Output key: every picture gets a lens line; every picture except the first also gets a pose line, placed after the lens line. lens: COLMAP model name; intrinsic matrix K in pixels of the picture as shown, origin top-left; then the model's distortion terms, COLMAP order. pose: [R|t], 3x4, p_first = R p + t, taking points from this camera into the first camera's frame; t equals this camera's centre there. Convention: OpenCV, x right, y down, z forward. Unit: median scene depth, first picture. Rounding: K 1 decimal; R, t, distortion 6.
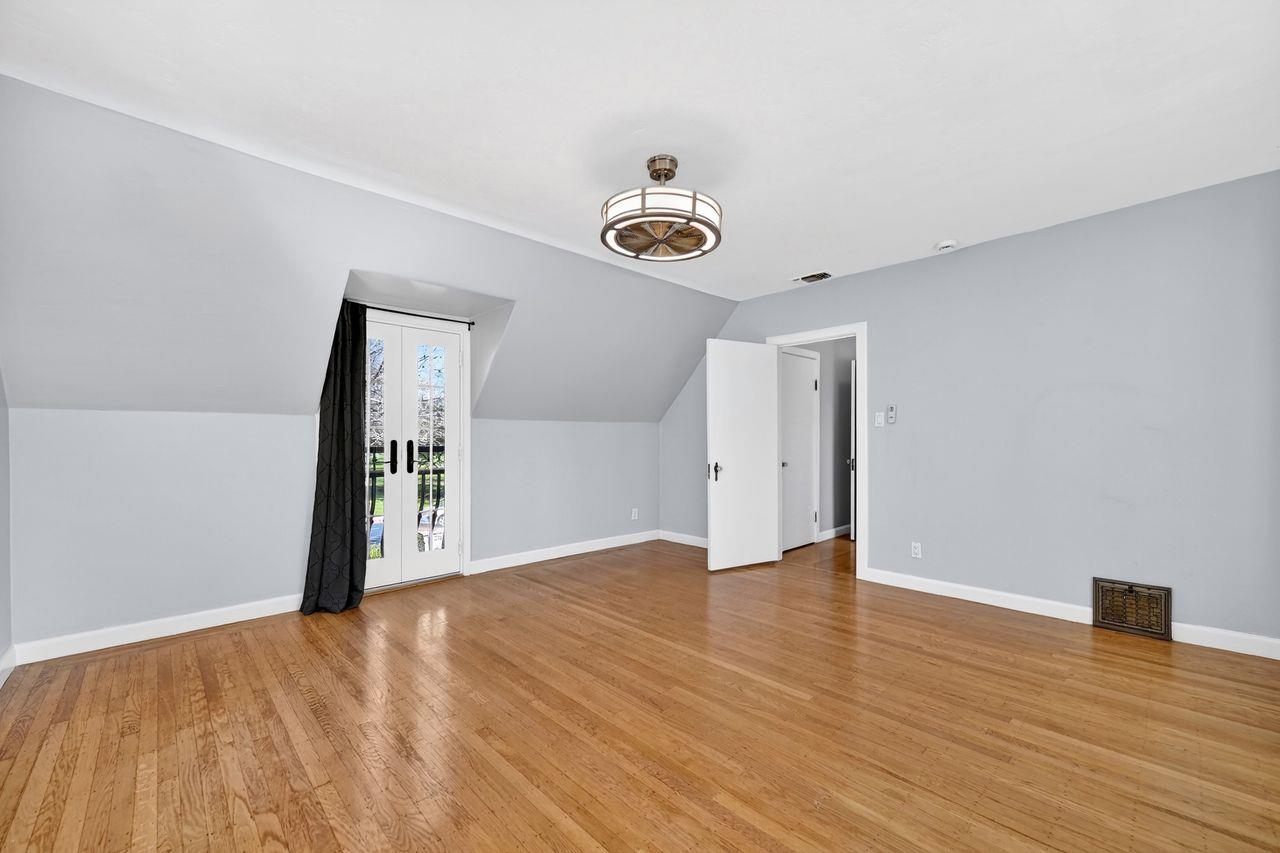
lens RADIAL K [[507.1, 0, 641.8], [0, 507.1, 433.5], [0, 0, 1]] dist [-0.001227, -0.000039]
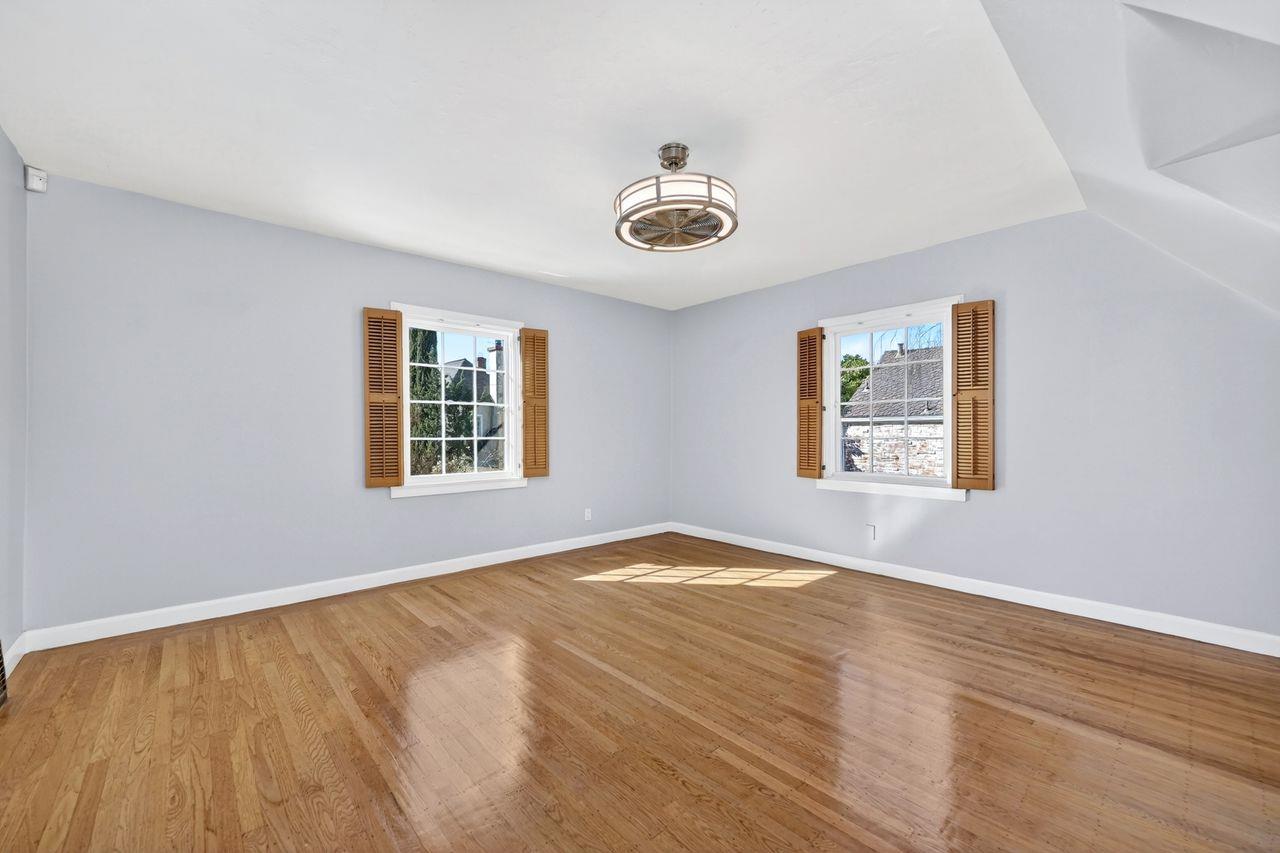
lens RADIAL K [[507.1, 0, 640.6], [0, 507.1, 432.9], [0, 0, 1]] dist [-0.001227, -0.000039]
pose [[-0.999540, 0.004163, 0.030051, 0.085021], [0.003757, 0.999901, -0.013560, 0.030386], [-0.030105, -0.013441, -0.999456, 2.193535]]
